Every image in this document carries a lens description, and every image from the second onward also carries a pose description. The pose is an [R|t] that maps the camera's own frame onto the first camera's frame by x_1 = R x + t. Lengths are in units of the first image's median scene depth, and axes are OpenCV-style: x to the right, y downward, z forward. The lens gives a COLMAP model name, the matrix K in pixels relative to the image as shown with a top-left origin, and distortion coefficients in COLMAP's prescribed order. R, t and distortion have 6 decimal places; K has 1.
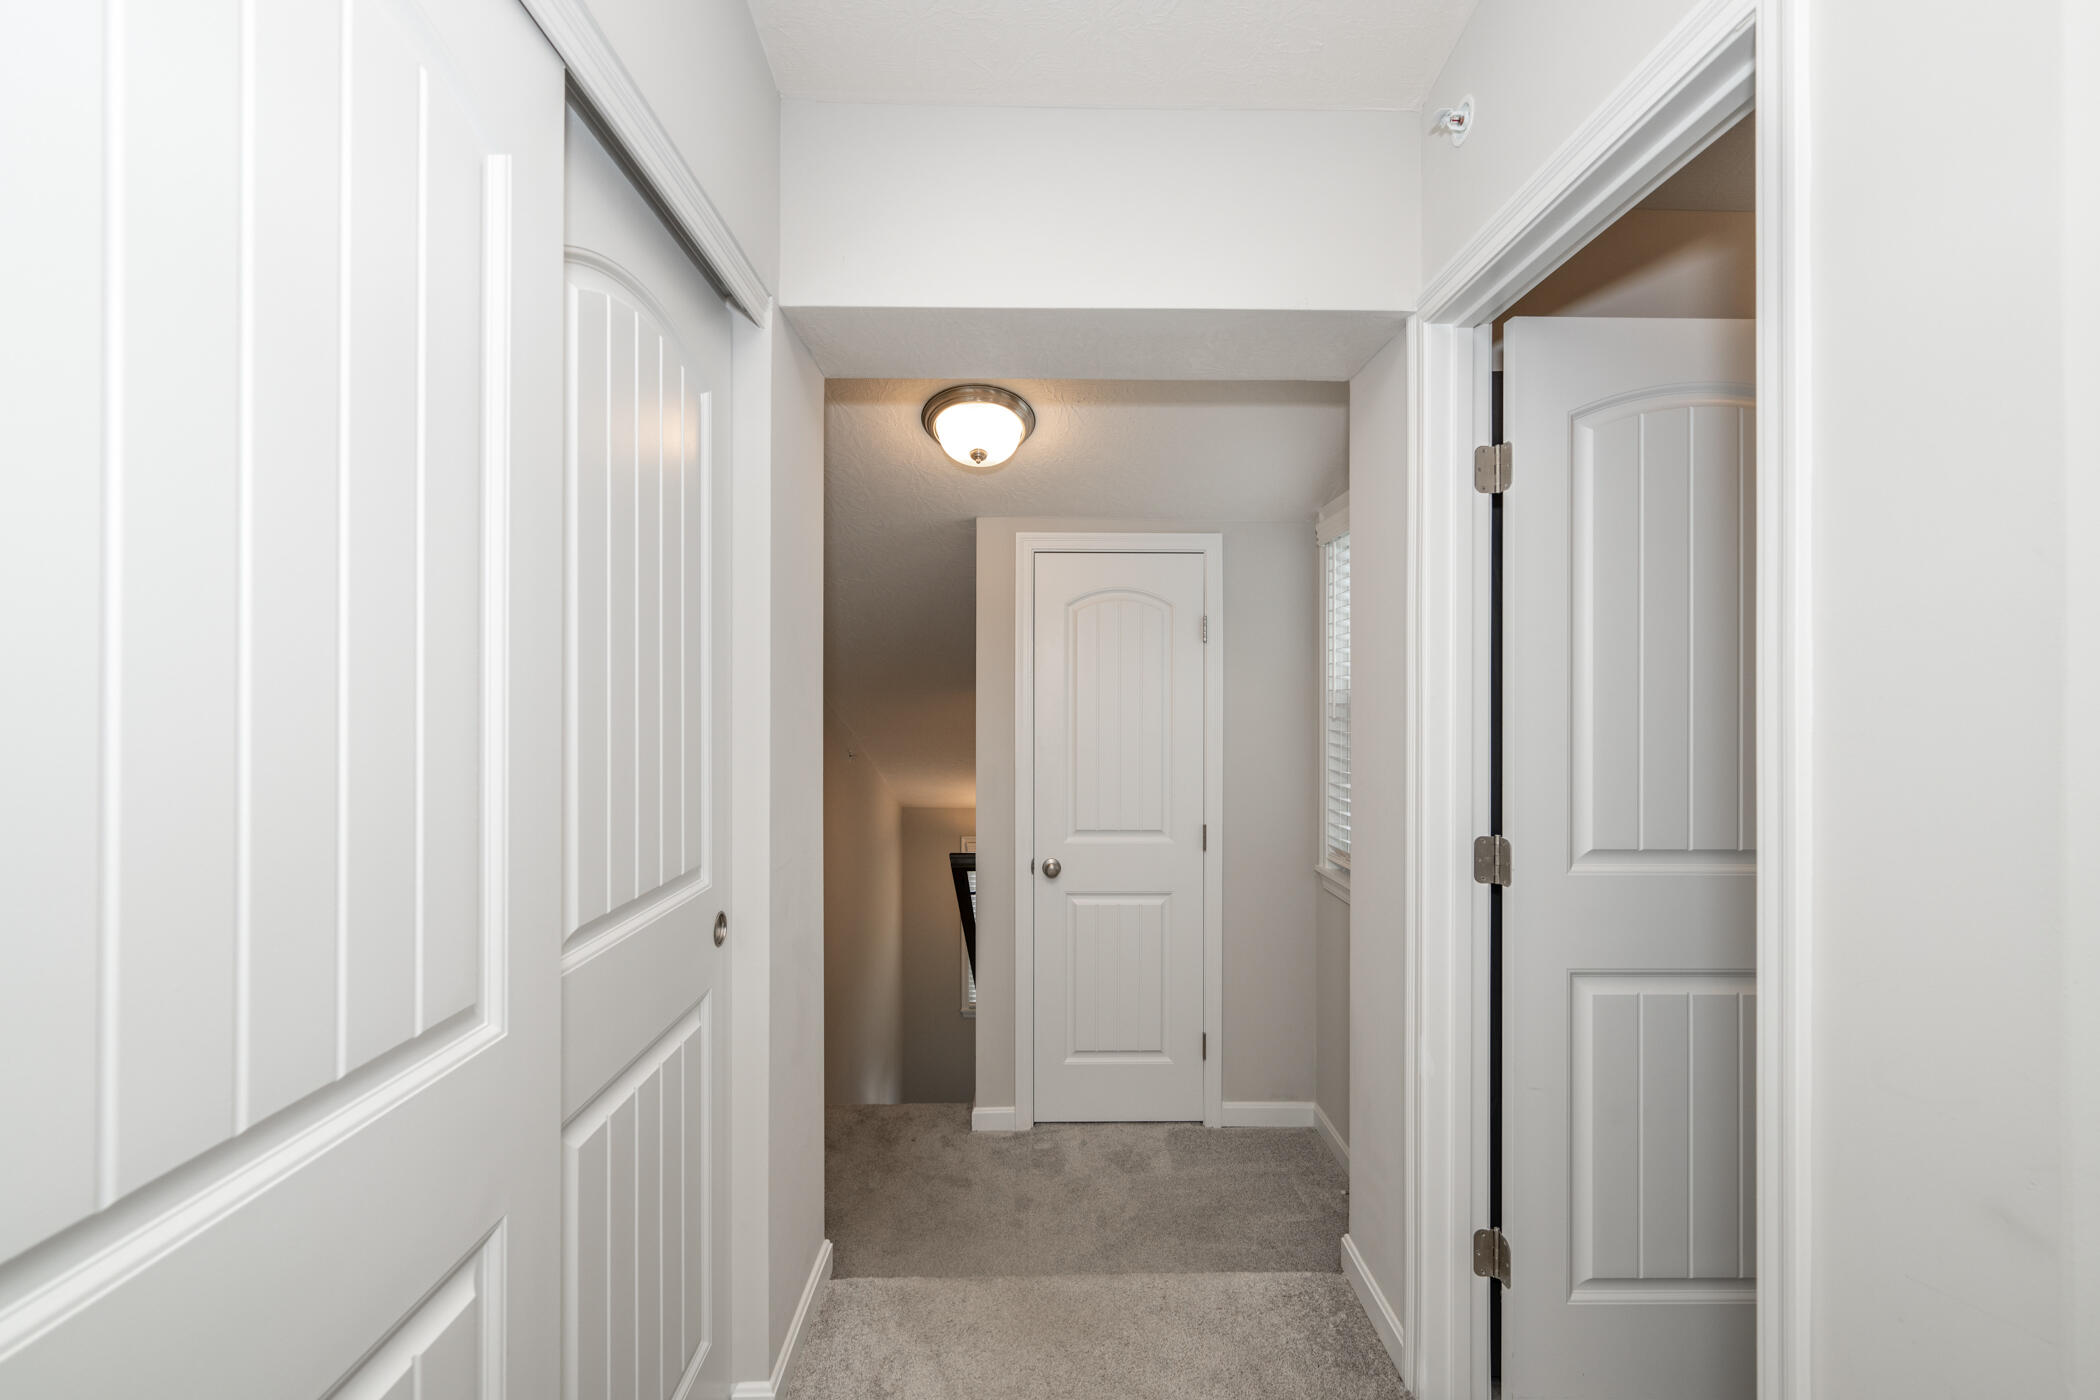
lens RADIAL K [[891.7, 0, 1051.0], [0, 891.7, 701.0], [0, 0, 1]] dist [0.001121, 0.000056]
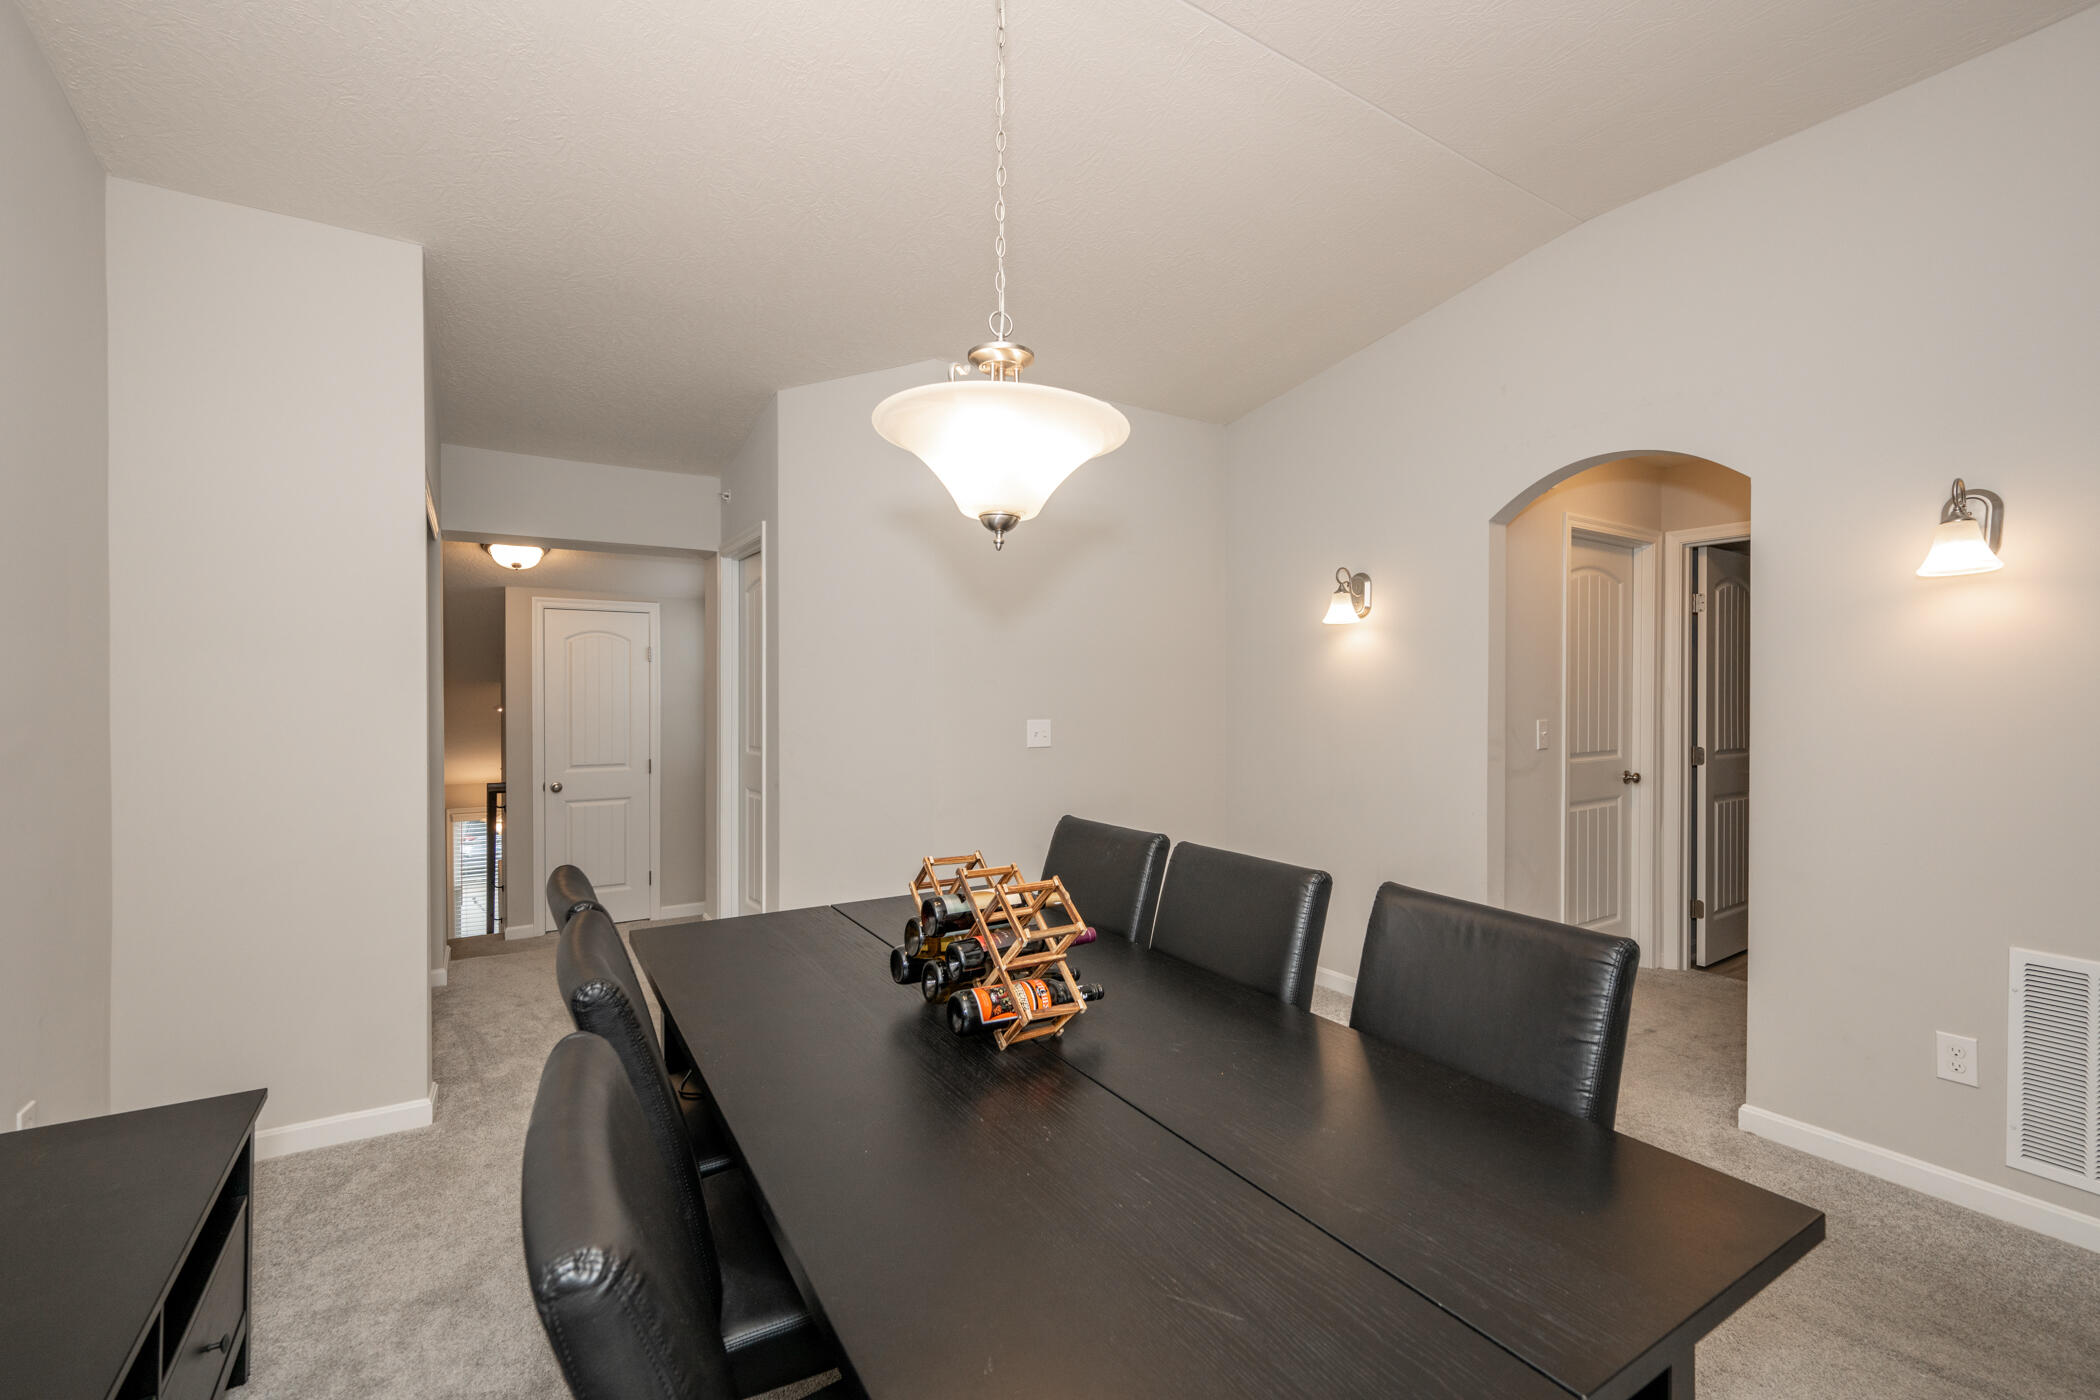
lens RADIAL K [[891.7, 0, 1055.1], [0, 891.7, 698.0], [0, 0, 1]] dist [0.001121, 0.000056]
pose [[0.852715, -0.004743, 0.522355, -0.079528], [-0.000591, 0.999949, 0.010045, -0.009128], [-0.522376, -0.008874, 0.852669, -1.032935]]
